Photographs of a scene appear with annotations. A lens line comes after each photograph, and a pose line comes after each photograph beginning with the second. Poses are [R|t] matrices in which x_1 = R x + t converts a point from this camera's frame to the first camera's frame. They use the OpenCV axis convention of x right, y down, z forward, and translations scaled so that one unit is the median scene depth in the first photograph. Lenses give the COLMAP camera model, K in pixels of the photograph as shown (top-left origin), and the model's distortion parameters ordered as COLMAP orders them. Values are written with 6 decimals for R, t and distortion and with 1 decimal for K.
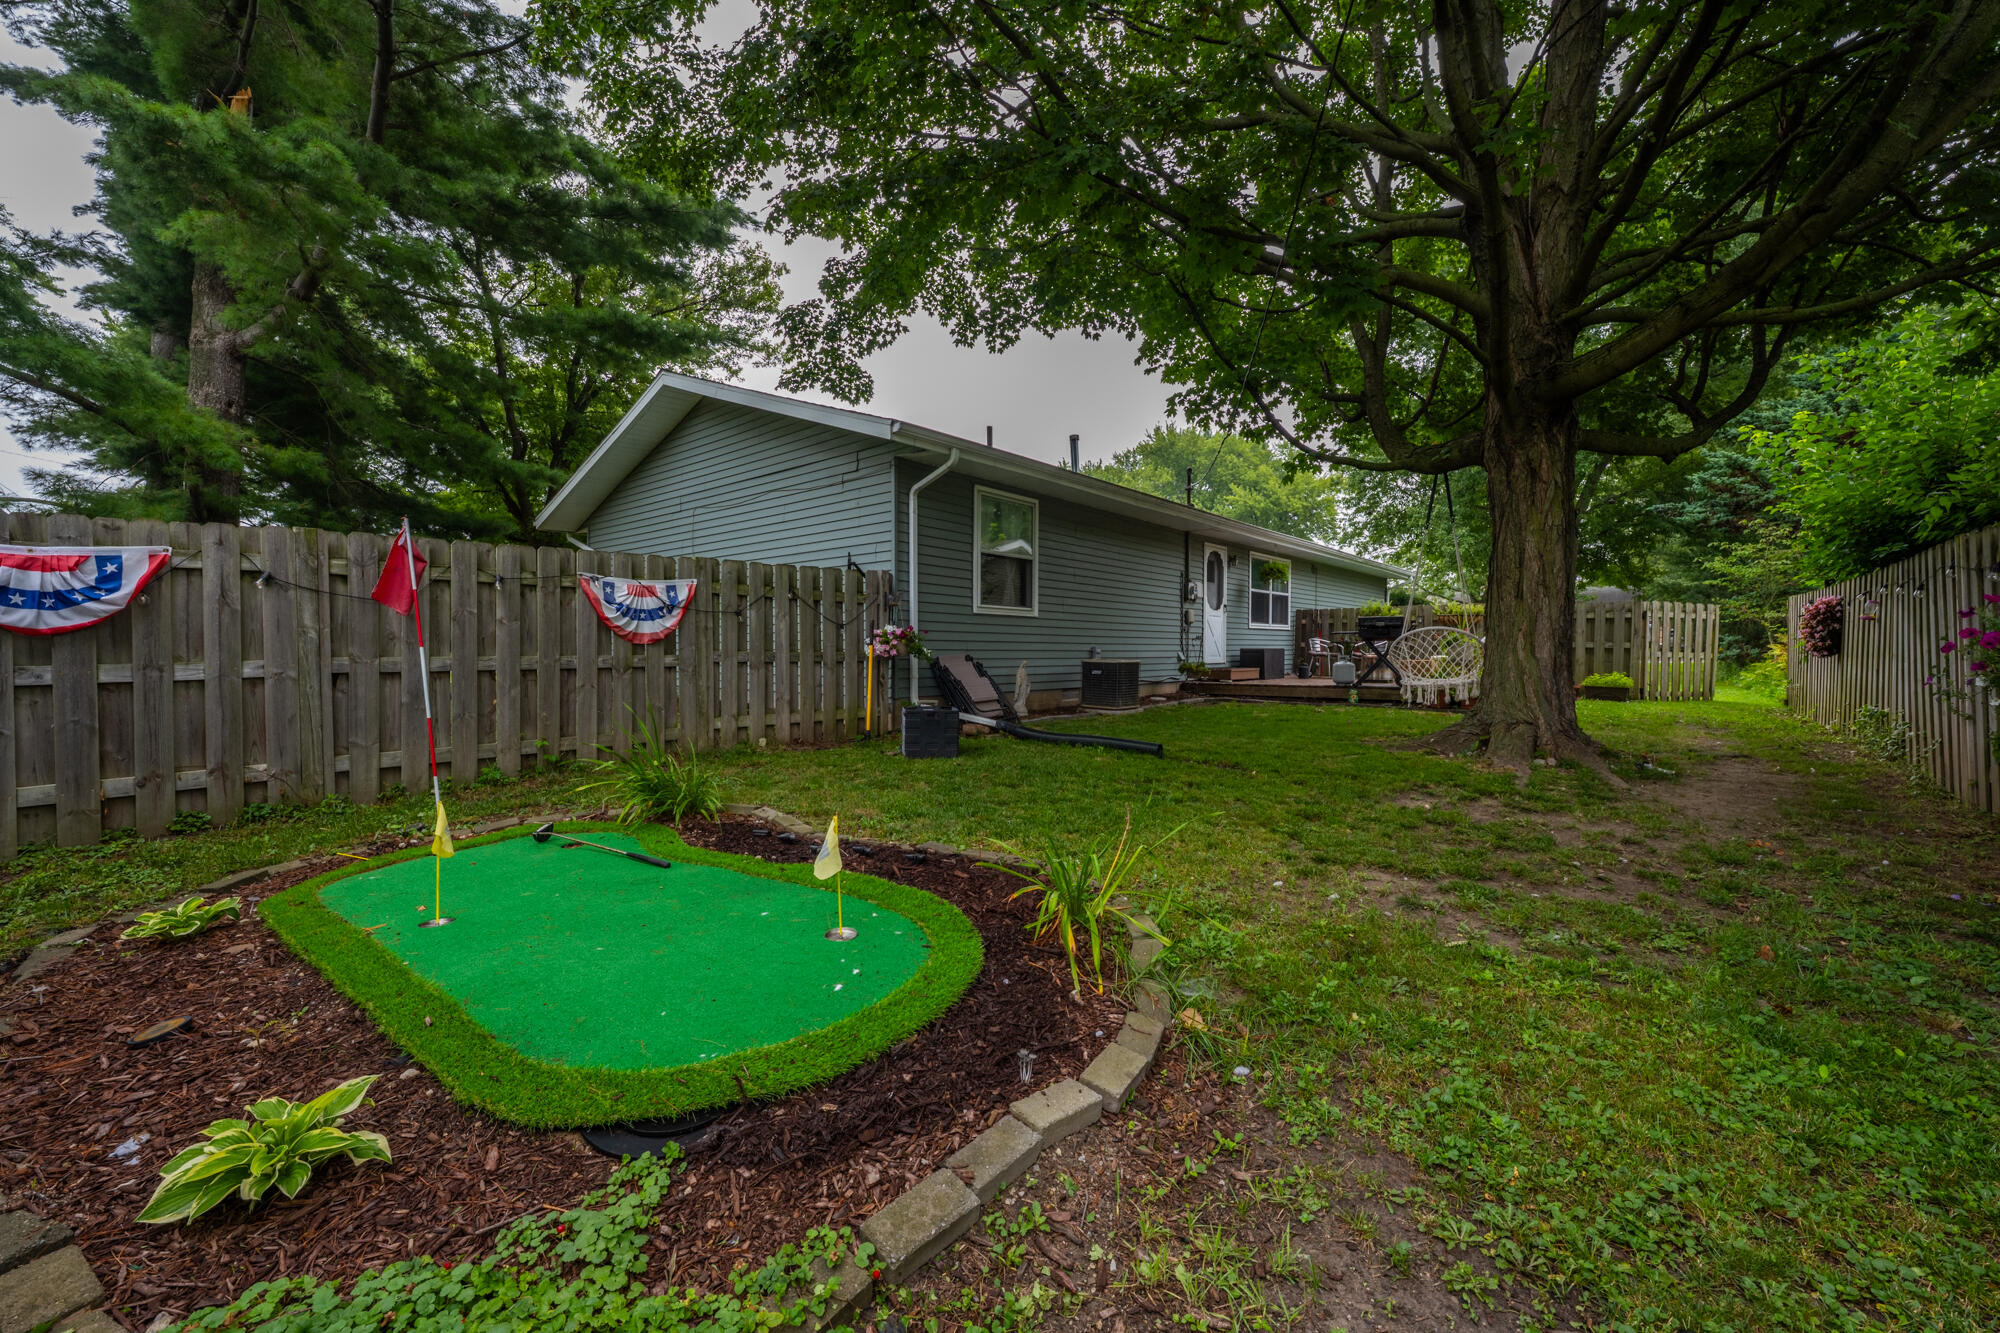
lens RADIAL K [[792.9, 0, 1001.1], [0, 792.9, 659.9], [0, 0, 1]] dist [0.007006, 0.000692]
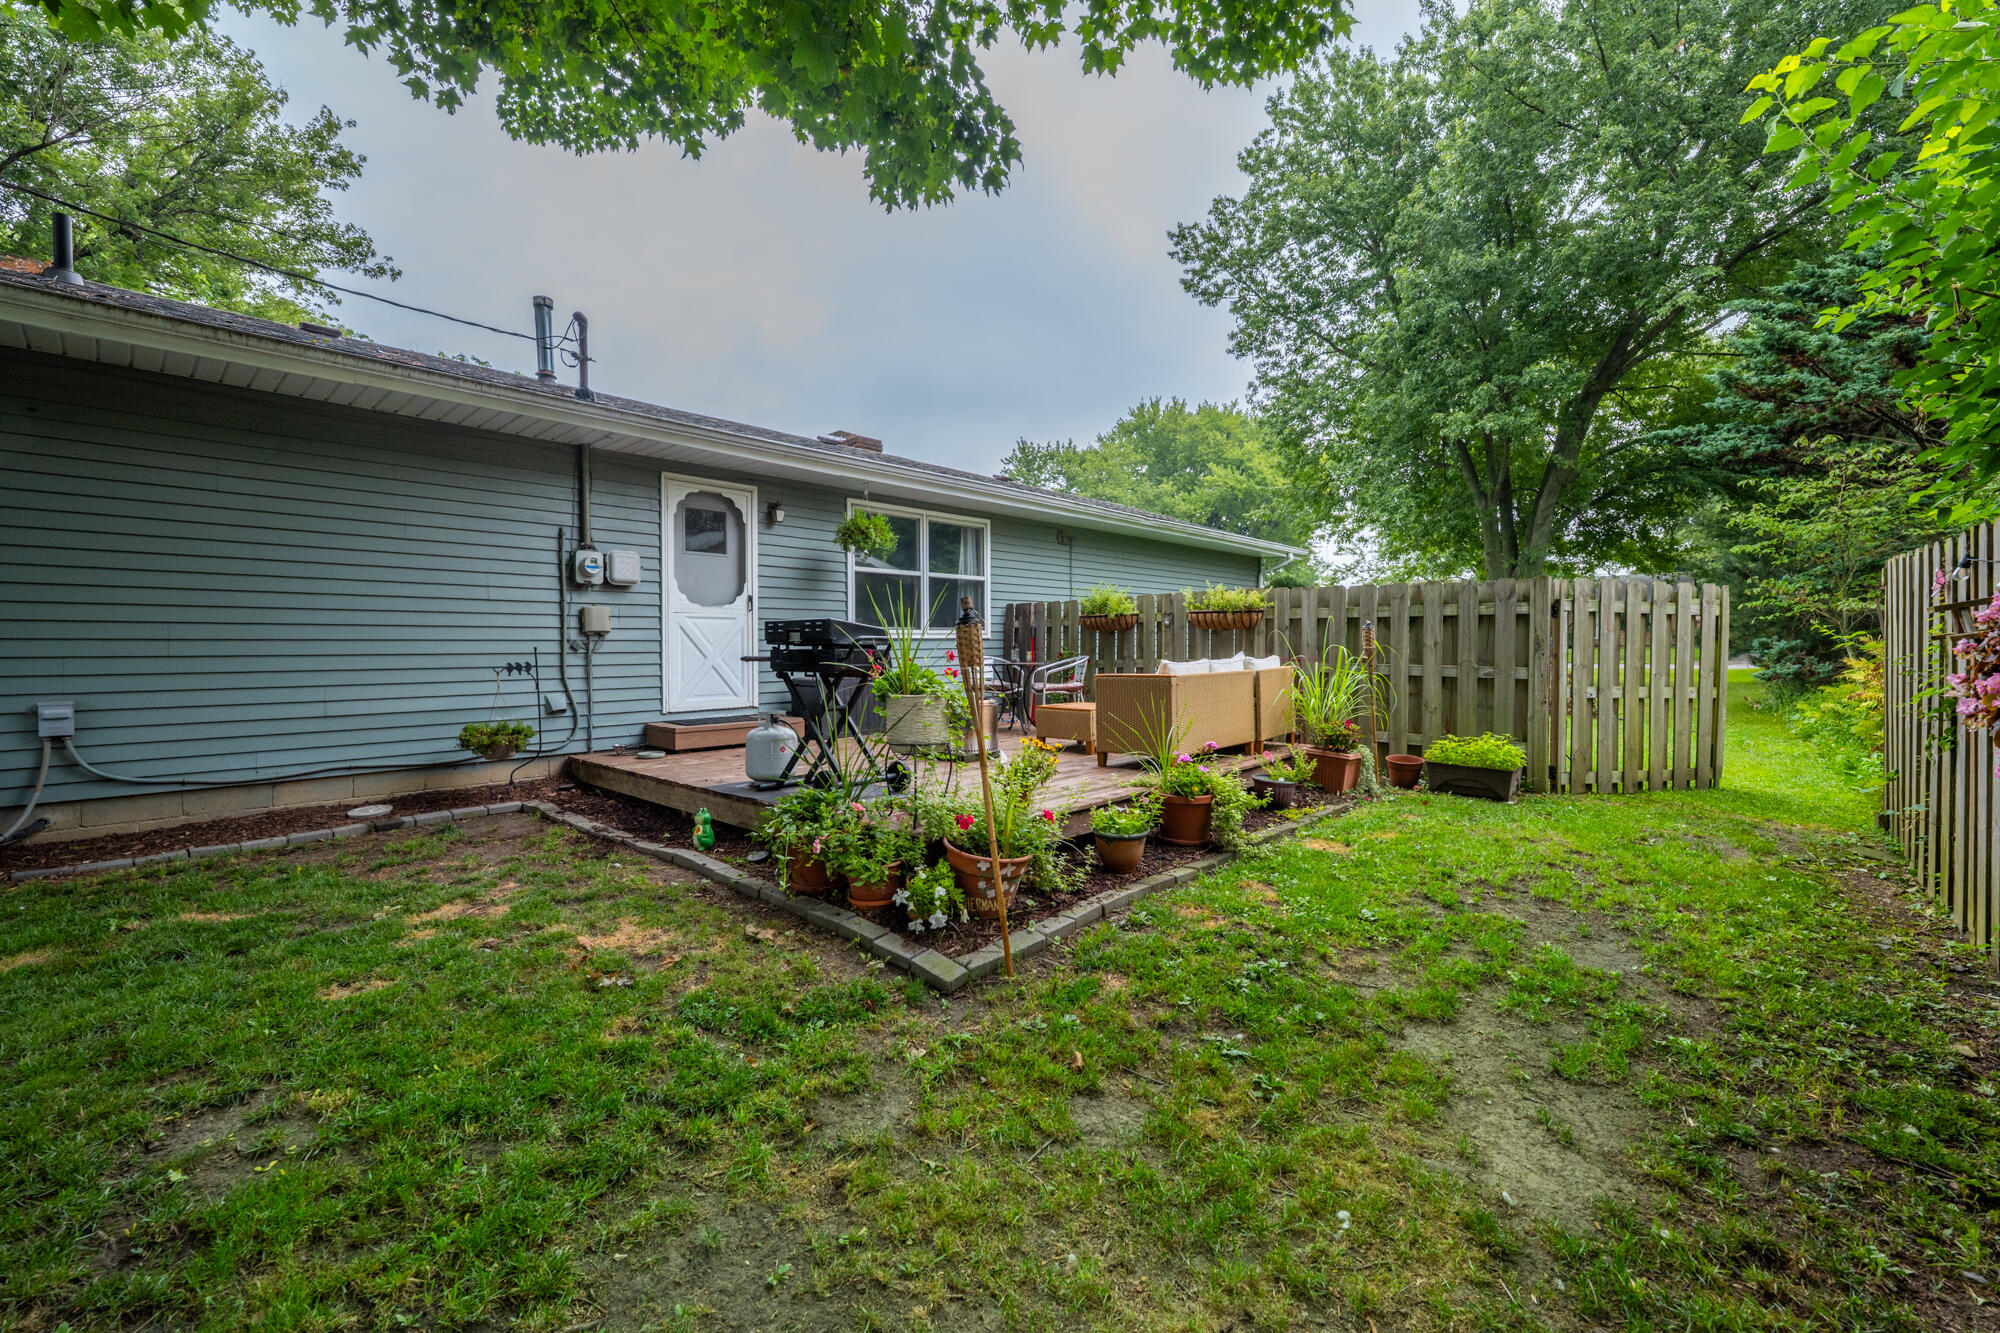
lens RADIAL K [[792.9, 0, 1002.0], [0, 792.9, 657.0], [0, 0, 1]] dist [0.007006, 0.000692]
pose [[0.998654, -0.007281, -0.051351, 0.408221], [0.007233, 0.999973, -0.001117, -0.023765], [0.051357, 0.000744, 0.998680, 0.418925]]
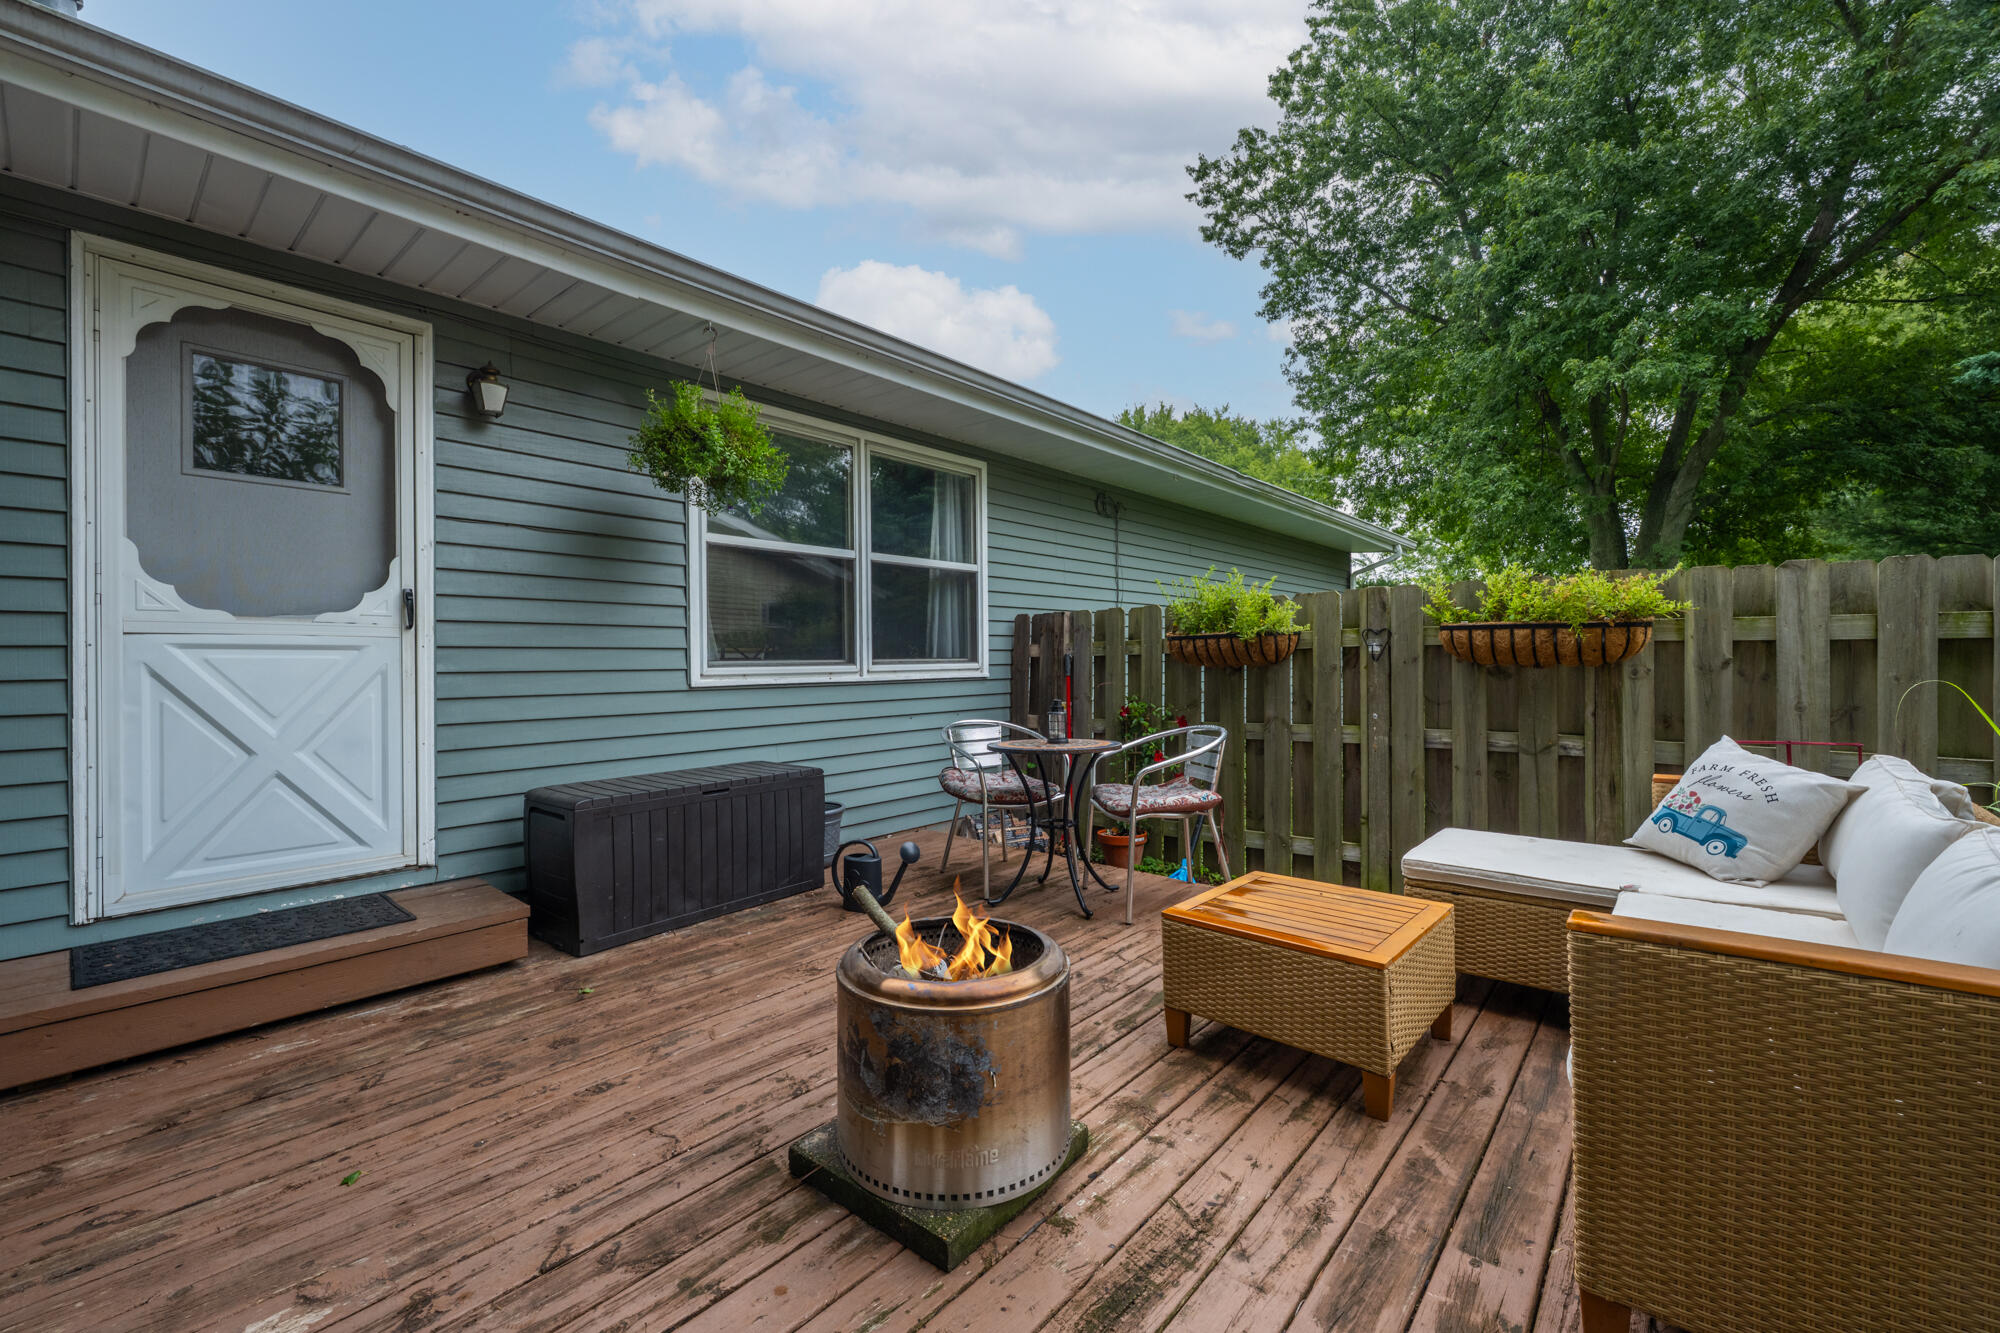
lens RADIAL K [[792.9, 0, 985.8], [0, 792.9, 662.5], [0, 0, 1]] dist [0.007006, 0.000692]
pose [[0.999069, -0.013266, -0.041052, 0.381826], [0.012595, 0.999784, -0.016556, -0.038878], [0.041263, 0.016023, 0.999020, 0.683168]]
